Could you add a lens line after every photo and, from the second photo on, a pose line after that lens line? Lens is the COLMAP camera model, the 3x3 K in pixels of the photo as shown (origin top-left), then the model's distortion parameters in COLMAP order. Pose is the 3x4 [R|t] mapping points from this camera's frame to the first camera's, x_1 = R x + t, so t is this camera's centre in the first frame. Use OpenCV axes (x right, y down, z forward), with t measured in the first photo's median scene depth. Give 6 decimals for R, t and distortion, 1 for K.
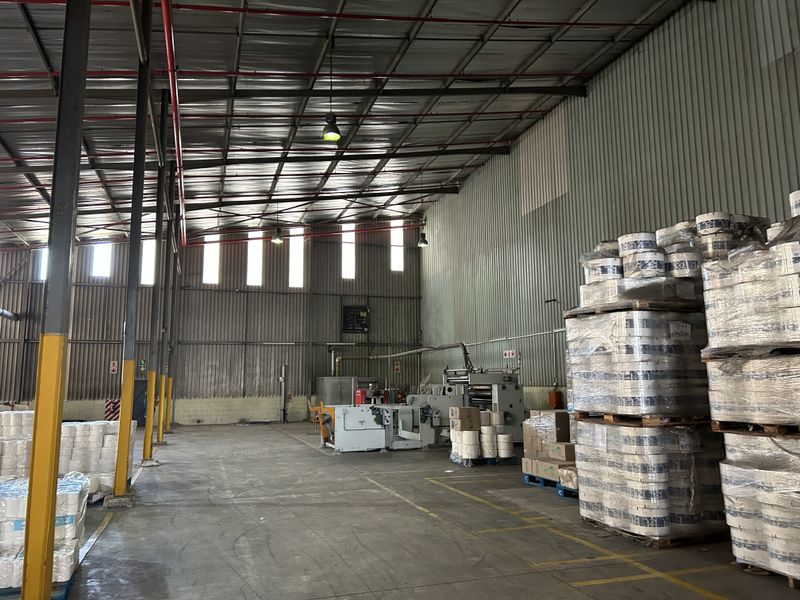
lens RADIAL K [[625.4, 0, 401.0], [0, 625.4, 288.7], [0, 0, 1]] dist [0.007835, 0.002164]
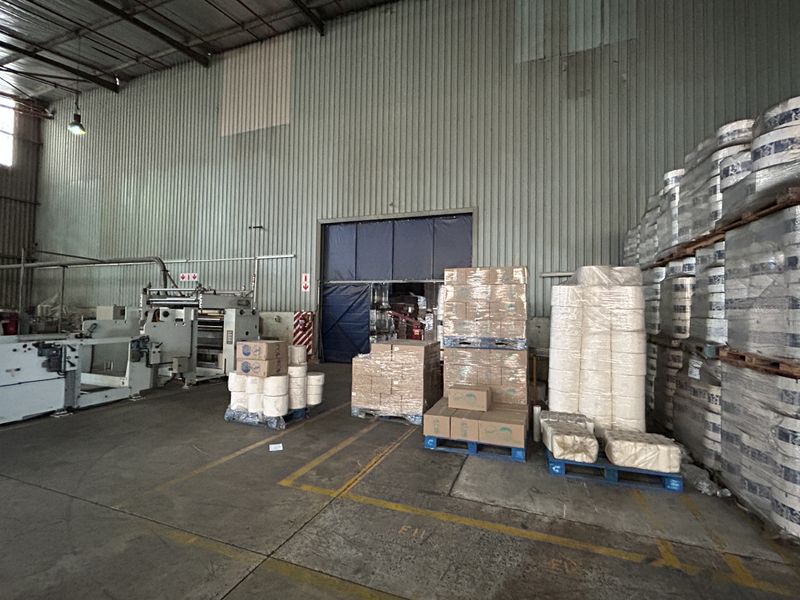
lens RADIAL K [[382.3, 0, 401.0], [0, 382.3, 297.0], [0, 0, 1]] dist [-0.000181, 0.000934]
pose [[0.623791, 0.047099, 0.780171, -0.108318], [-0.139386, 0.988885, 0.051748, 0.078888], [-0.769062, -0.141025, 0.623422, 0.504444]]
